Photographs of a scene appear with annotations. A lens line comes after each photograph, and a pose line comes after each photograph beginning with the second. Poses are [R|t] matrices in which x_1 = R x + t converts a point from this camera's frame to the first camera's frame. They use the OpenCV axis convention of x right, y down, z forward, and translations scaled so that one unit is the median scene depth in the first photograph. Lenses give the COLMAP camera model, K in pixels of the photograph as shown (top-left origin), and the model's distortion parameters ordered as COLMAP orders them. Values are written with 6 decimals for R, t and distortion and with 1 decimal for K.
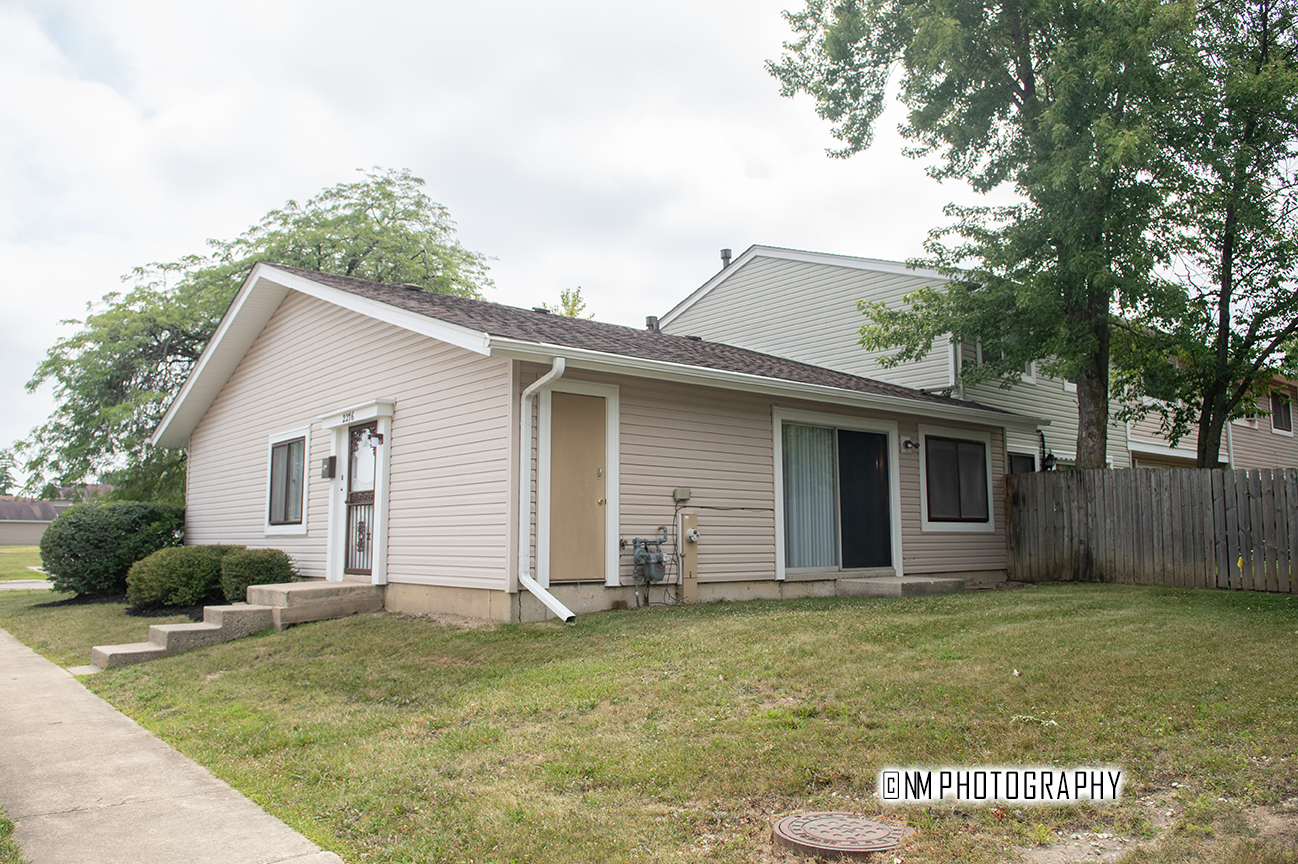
lens RADIAL K [[949.5, 0, 649.0], [0, 949.5, 432.0], [0, 0, 1]] dist [-0.022370, -0.046817]
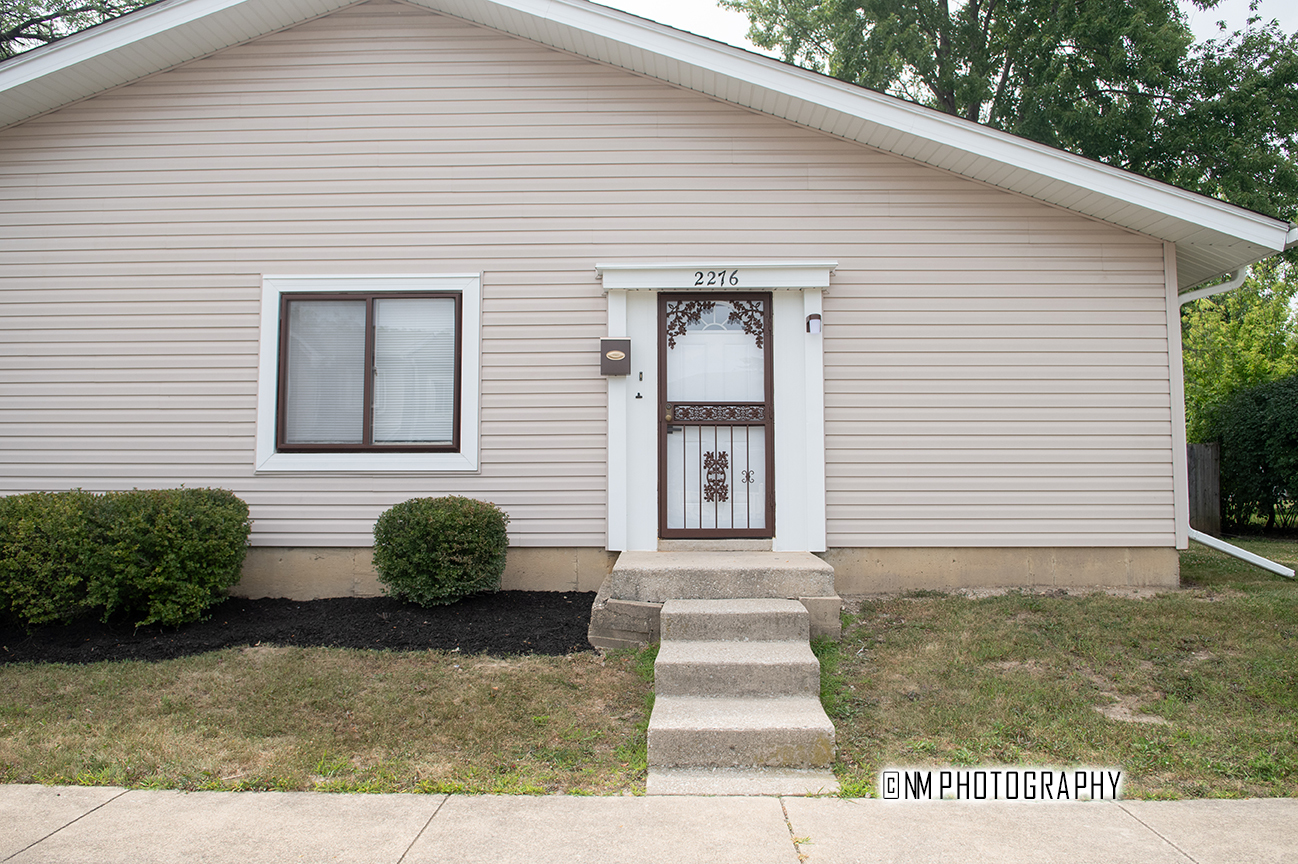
lens RADIAL K [[949.5, 0, 649.0], [0, 949.5, 432.0], [0, 0, 1]] dist [-0.022370, -0.046817]
pose [[0.666042, 0.057583, 0.743688, -0.787265], [-0.086924, 0.996215, 0.000712, 0.085036], [-0.740832, -0.065118, 0.668526, 0.624346]]
